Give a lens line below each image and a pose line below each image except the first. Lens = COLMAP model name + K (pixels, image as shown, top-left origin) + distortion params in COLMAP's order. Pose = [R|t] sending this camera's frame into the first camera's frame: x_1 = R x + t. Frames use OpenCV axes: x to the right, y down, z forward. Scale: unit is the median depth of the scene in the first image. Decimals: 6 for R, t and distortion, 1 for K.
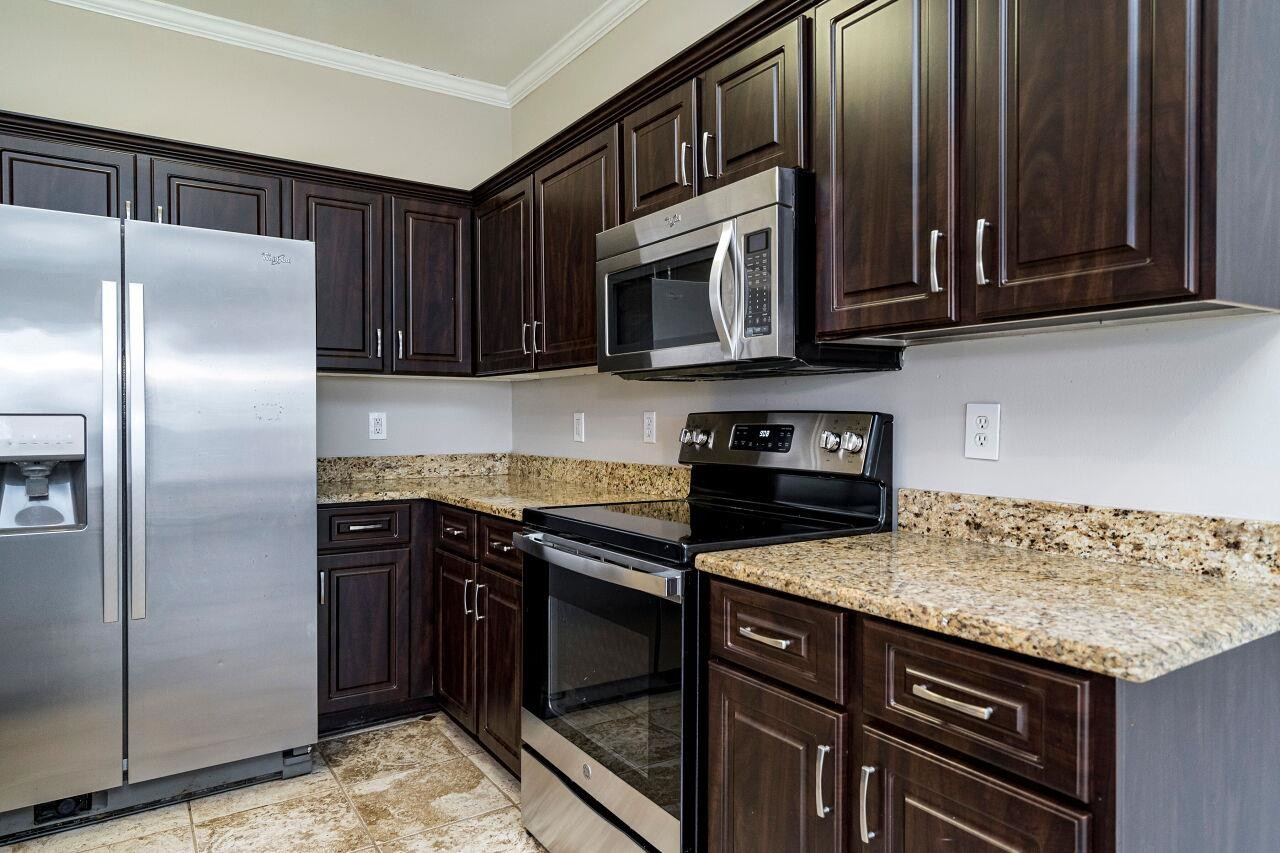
lens RADIAL K [[781.1, 0, 641.3], [0, 781.1, 422.2], [0, 0, 1]] dist [0.012381, -0.003366]
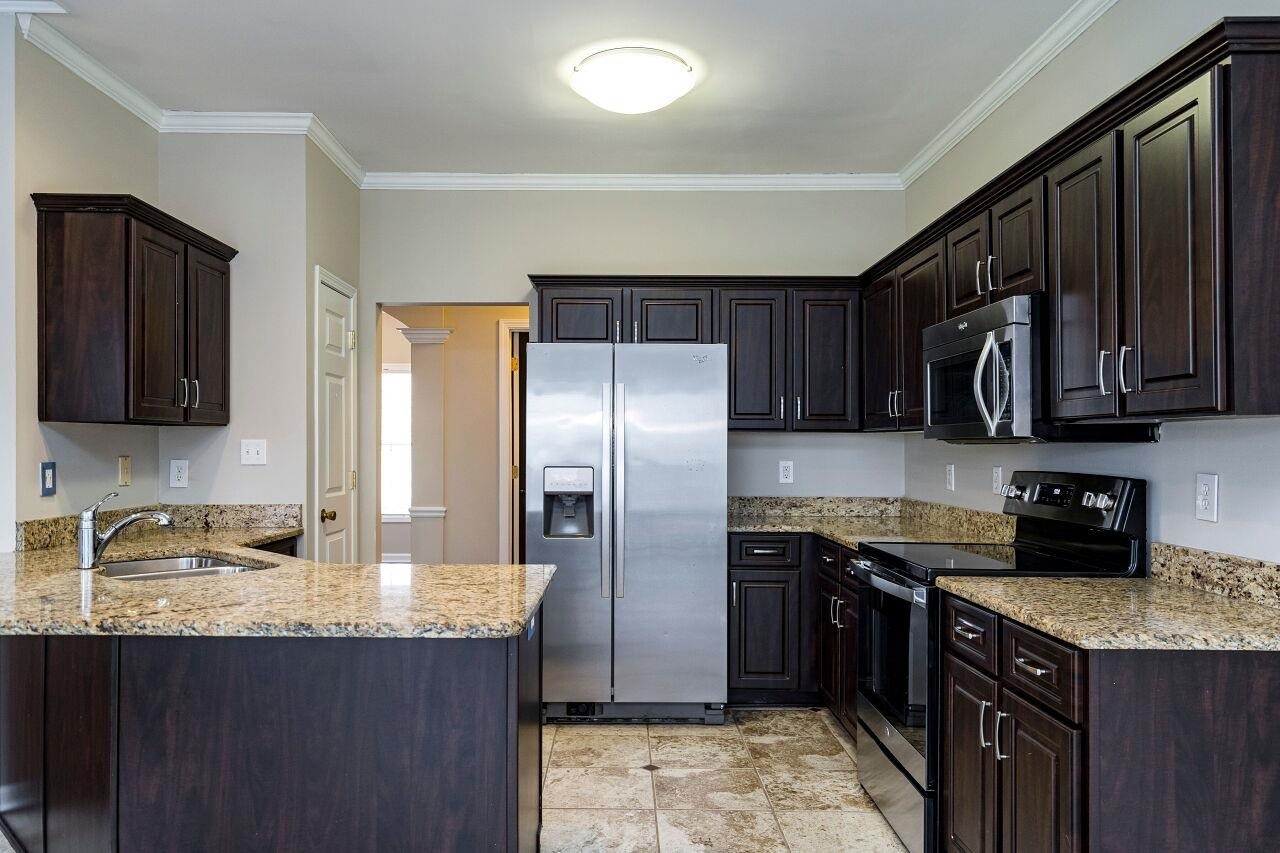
lens RADIAL K [[864.1, 0, 640.3], [0, 864.1, 439.8], [0, 0, 1]] dist [-0.002639, -0.002095]
pose [[0.847376, -0.001632, -0.530990, 0.268345], [-0.008103, 0.999839, -0.016003, -0.032002], [0.530931, 0.017863, 0.847227, -0.385010]]
